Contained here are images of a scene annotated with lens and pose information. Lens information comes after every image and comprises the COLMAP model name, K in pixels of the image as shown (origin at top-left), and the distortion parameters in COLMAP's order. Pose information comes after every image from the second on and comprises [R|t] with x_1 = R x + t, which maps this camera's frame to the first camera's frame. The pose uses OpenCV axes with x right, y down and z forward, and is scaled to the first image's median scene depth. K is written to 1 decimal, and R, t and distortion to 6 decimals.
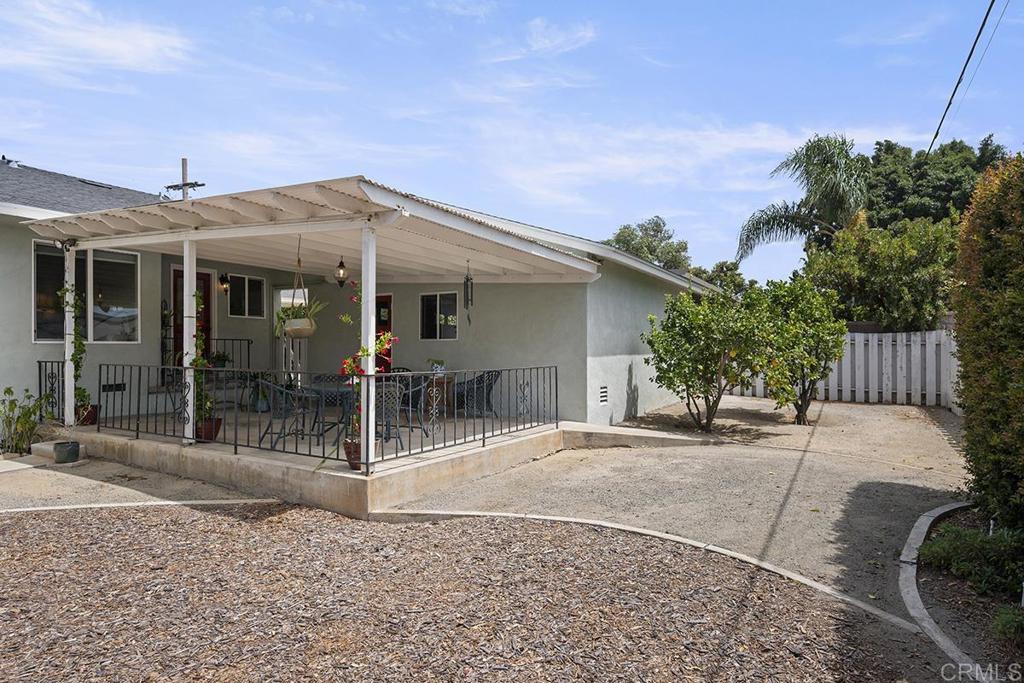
lens RADIAL K [[586.1, 0, 507.5], [0, 586.1, 349.2], [0, 0, 1]] dist [-0.003926, -0.002846]
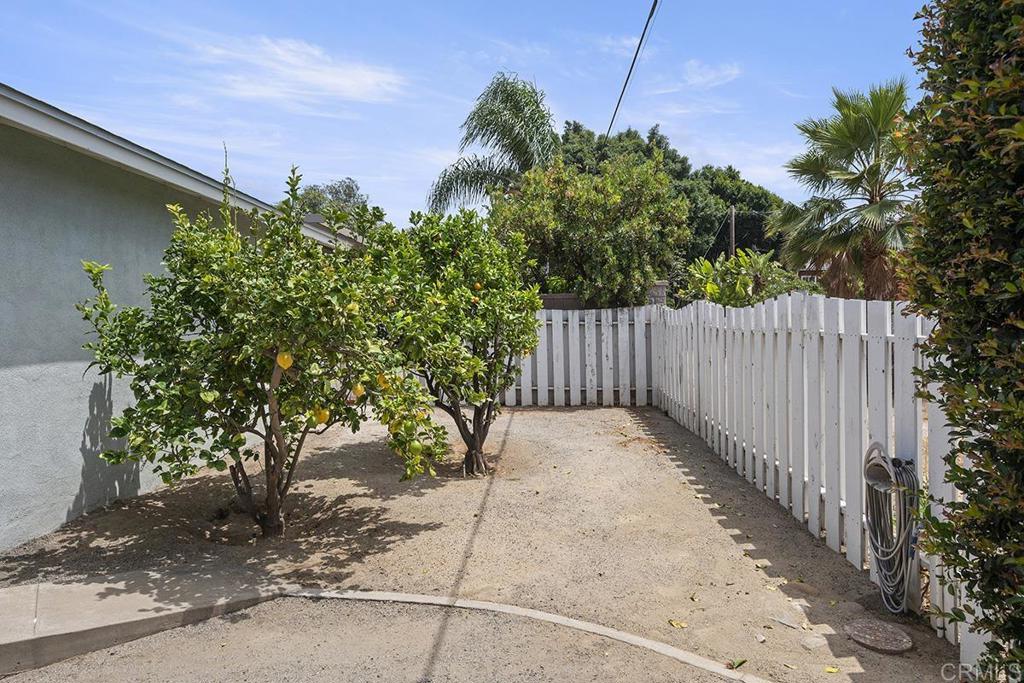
lens RADIAL K [[586.1, 0, 514.2], [0, 586.1, 339.0], [0, 0, 1]] dist [-0.003926, -0.002846]
pose [[0.889016, -0.028353, 0.456997, 0.234942], [0.021644, 0.999567, 0.019909, -0.007291], [-0.457364, -0.007808, 0.889245, 0.400396]]
